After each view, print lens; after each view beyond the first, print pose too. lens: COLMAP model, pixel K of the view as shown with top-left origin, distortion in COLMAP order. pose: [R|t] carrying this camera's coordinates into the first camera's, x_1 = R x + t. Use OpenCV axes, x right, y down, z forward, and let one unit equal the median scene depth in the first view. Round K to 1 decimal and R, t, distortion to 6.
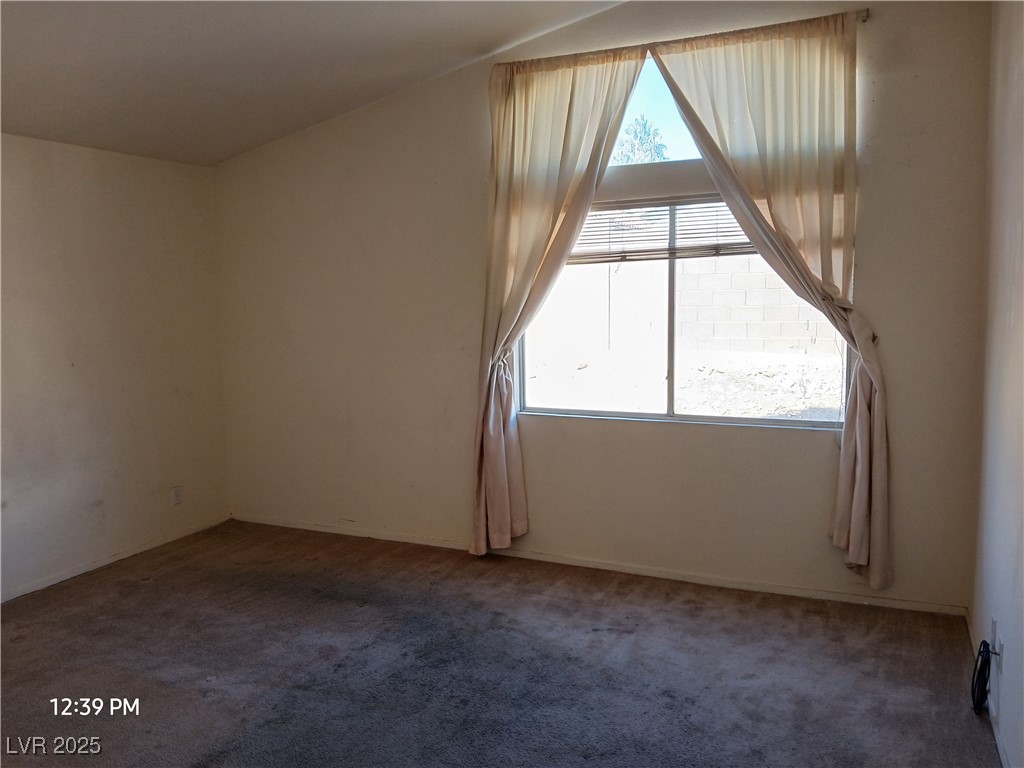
lens RADIAL K [[810.2, 0, 512.0], [0, 810.2, 384.0], [0, 0, 1]] dist [0.002658, -0.003444]
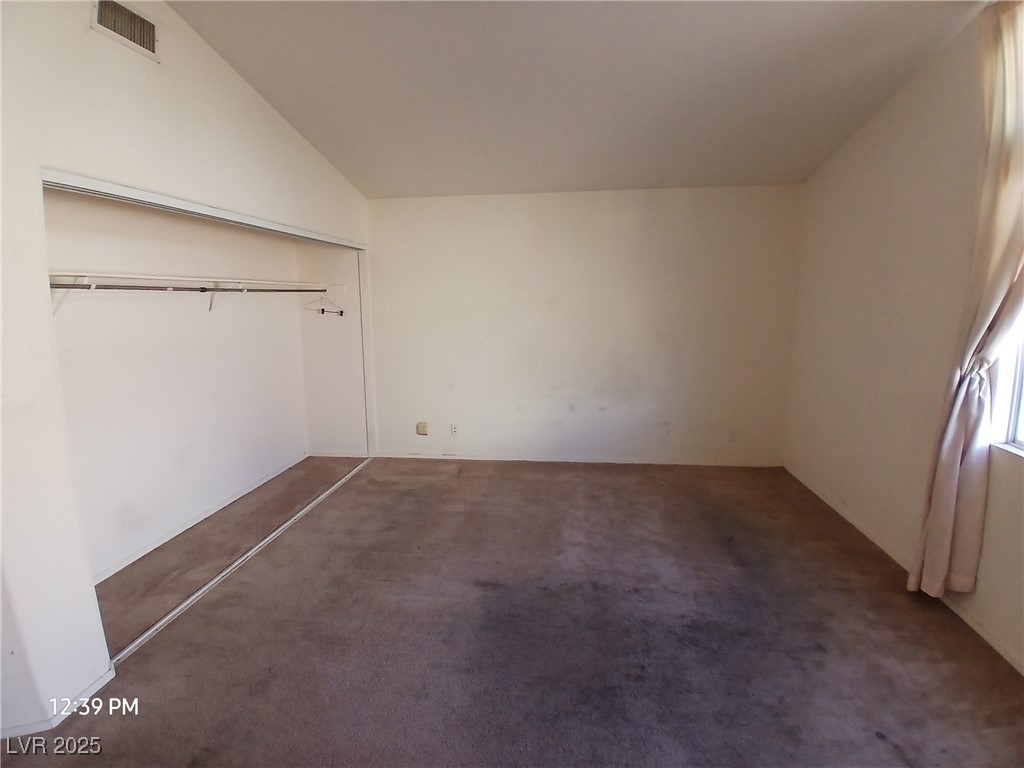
lens RADIAL K [[517.3, 0, 513.4], [0, 517.3, 363.1], [0, 0, 1]] dist [0.000230, -0.040431]
pose [[0.290581, 0.137299, -0.946949, 0.336885], [-0.102376, 0.988432, 0.111899, -0.049585], [0.951358, 0.064429, 0.301275, 0.444774]]
